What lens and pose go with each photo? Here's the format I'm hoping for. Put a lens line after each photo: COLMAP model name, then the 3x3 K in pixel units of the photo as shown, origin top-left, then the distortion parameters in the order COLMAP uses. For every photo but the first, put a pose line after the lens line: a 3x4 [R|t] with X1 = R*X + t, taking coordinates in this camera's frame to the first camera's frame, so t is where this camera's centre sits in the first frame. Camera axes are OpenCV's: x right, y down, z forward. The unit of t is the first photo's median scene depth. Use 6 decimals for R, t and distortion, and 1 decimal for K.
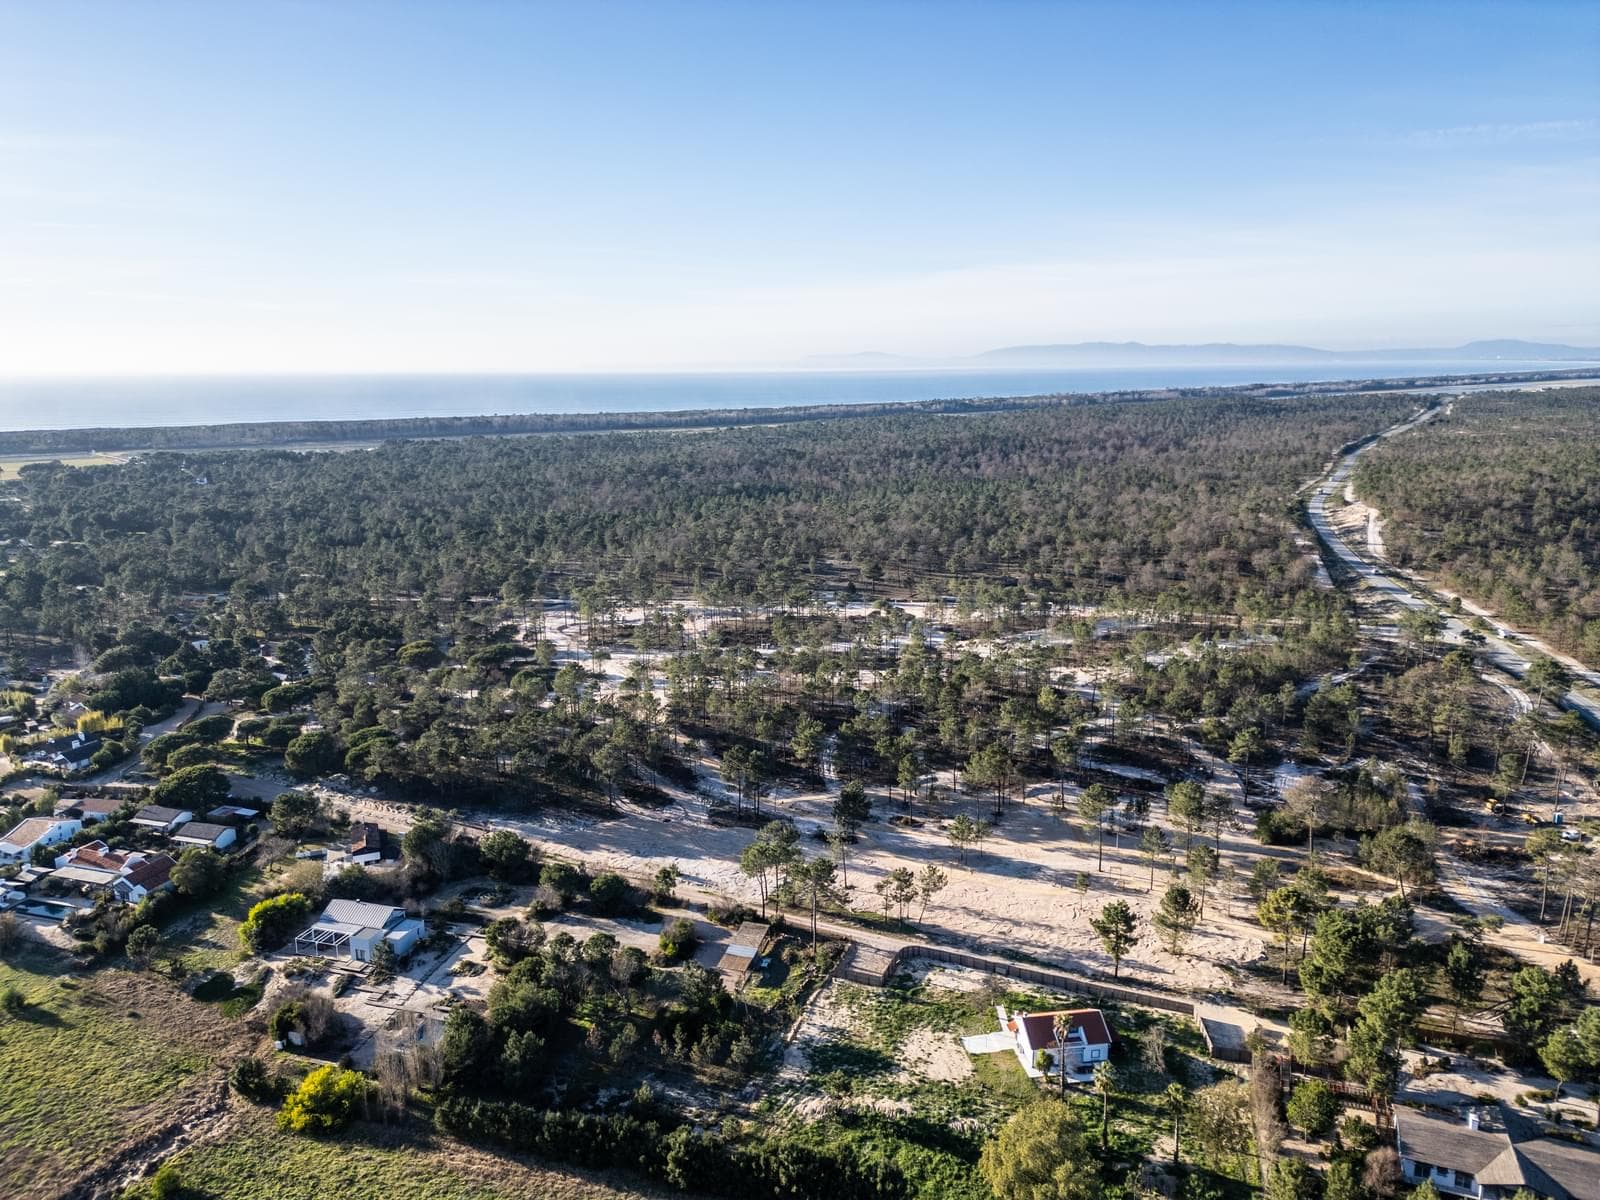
lens RADIAL K [[1107.6, 0, 805.6], [0, 1107.6, 603.8], [0, 0, 1]] dist [0.064691, -0.057906]
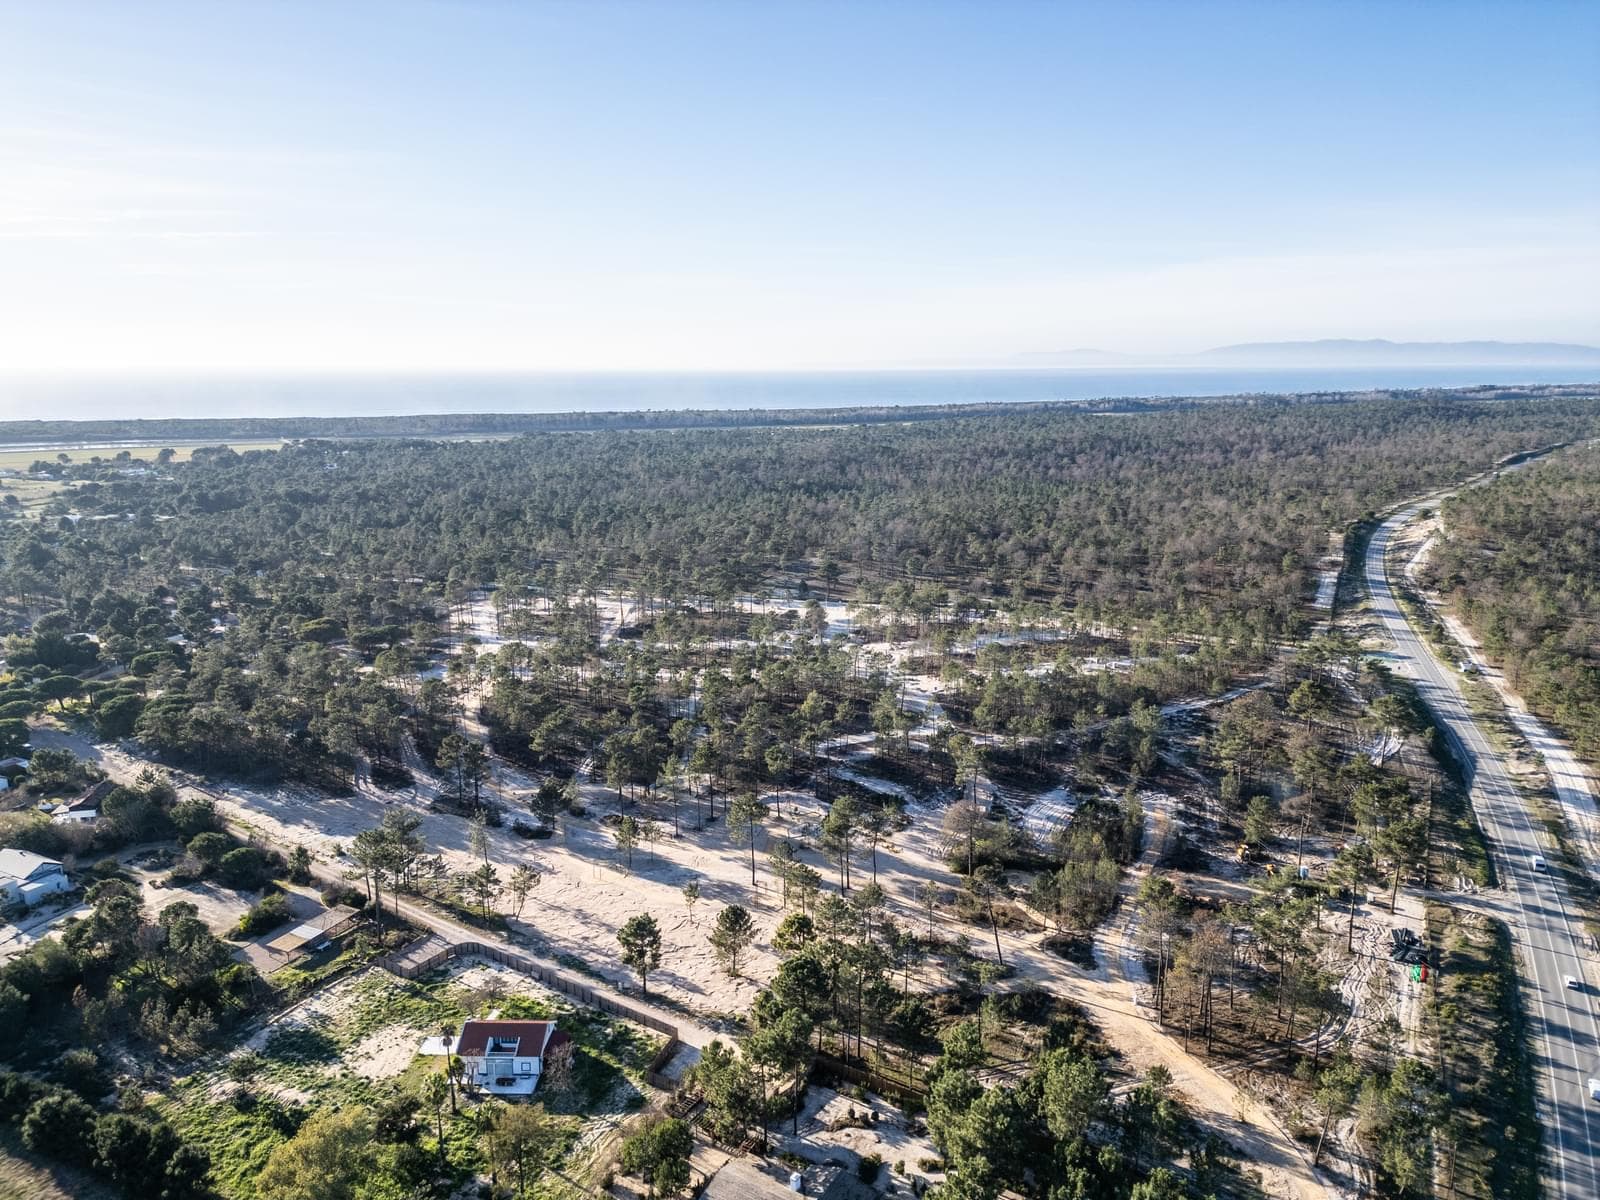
lens RADIAL K [[1107.6, 0, 794.8], [0, 1107.6, 599.4], [0, 0, 1]] dist [0.064691, -0.057906]
pose [[0.983347, 0.043198, -0.176527, 0.388766], [-0.043522, 0.999050, 0.002039, -0.008483], [0.176447, 0.005678, 0.984294, 0.051354]]
